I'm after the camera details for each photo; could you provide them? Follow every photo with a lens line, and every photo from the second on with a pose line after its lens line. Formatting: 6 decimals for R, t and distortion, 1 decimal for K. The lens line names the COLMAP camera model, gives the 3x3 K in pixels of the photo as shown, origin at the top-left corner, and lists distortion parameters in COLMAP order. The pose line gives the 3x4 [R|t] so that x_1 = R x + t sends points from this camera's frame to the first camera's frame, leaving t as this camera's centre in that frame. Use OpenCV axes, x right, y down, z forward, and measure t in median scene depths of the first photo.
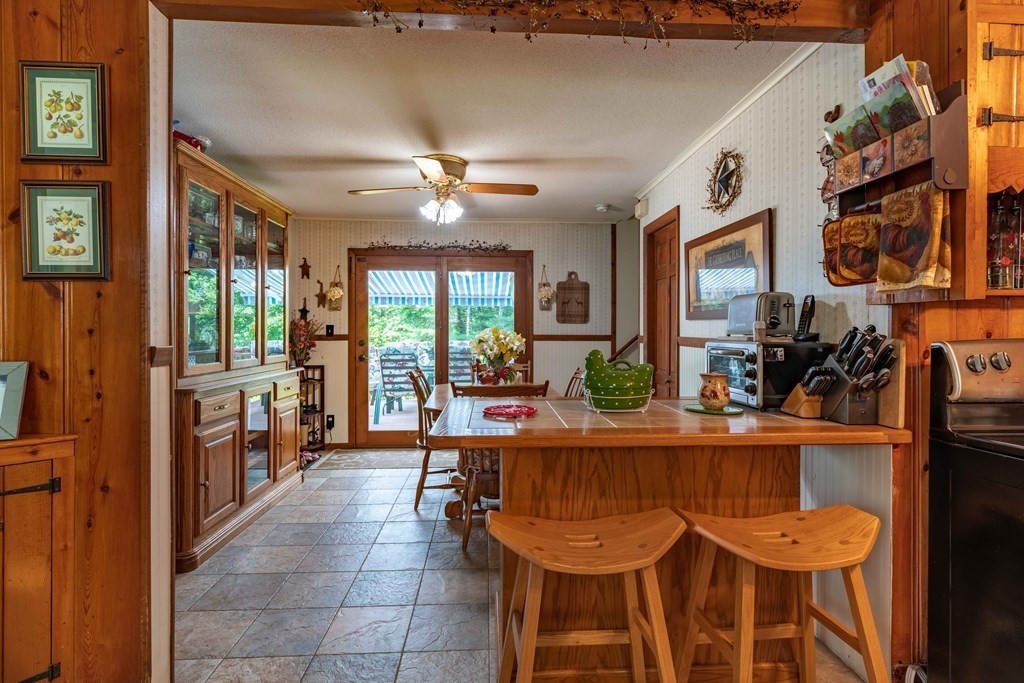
lens RADIAL K [[499.4, 0, 514.2], [0, 499.4, 333.4], [0, 0, 1]] dist [0.002577, -0.000024]
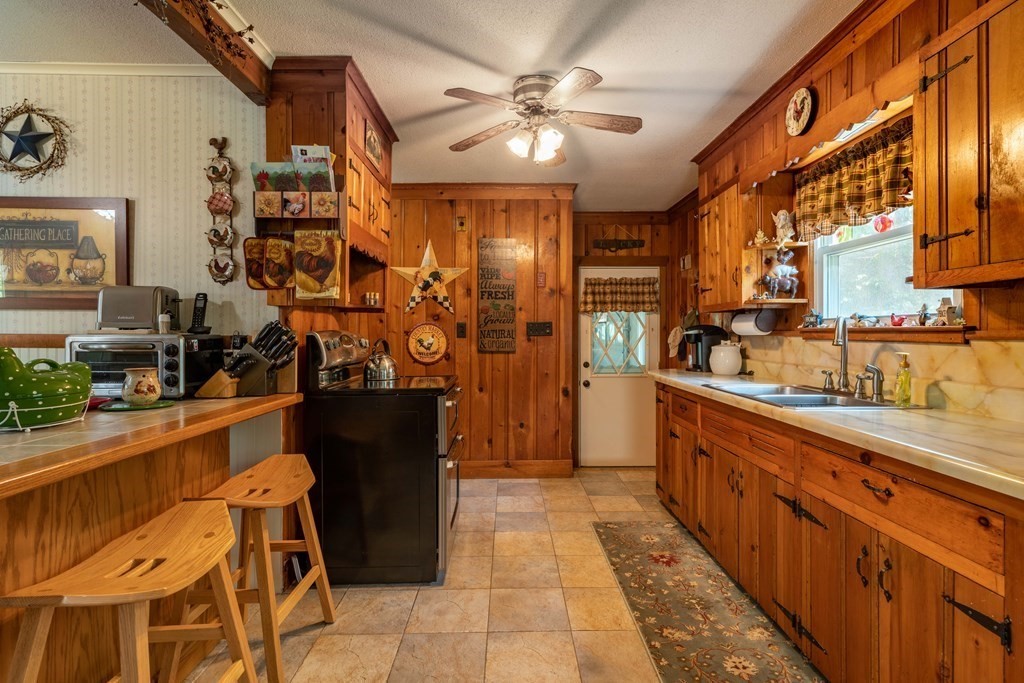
lens RADIAL K [[499.4, 0, 514.2], [0, 499.4, 333.4], [0, 0, 1]] dist [0.002577, -0.000024]
pose [[0.044303, -0.001341, 0.999017, -0.586972], [0.002497, 0.999996, 0.001232, 0.017566], [-0.999015, 0.002440, 0.044306, 0.279887]]
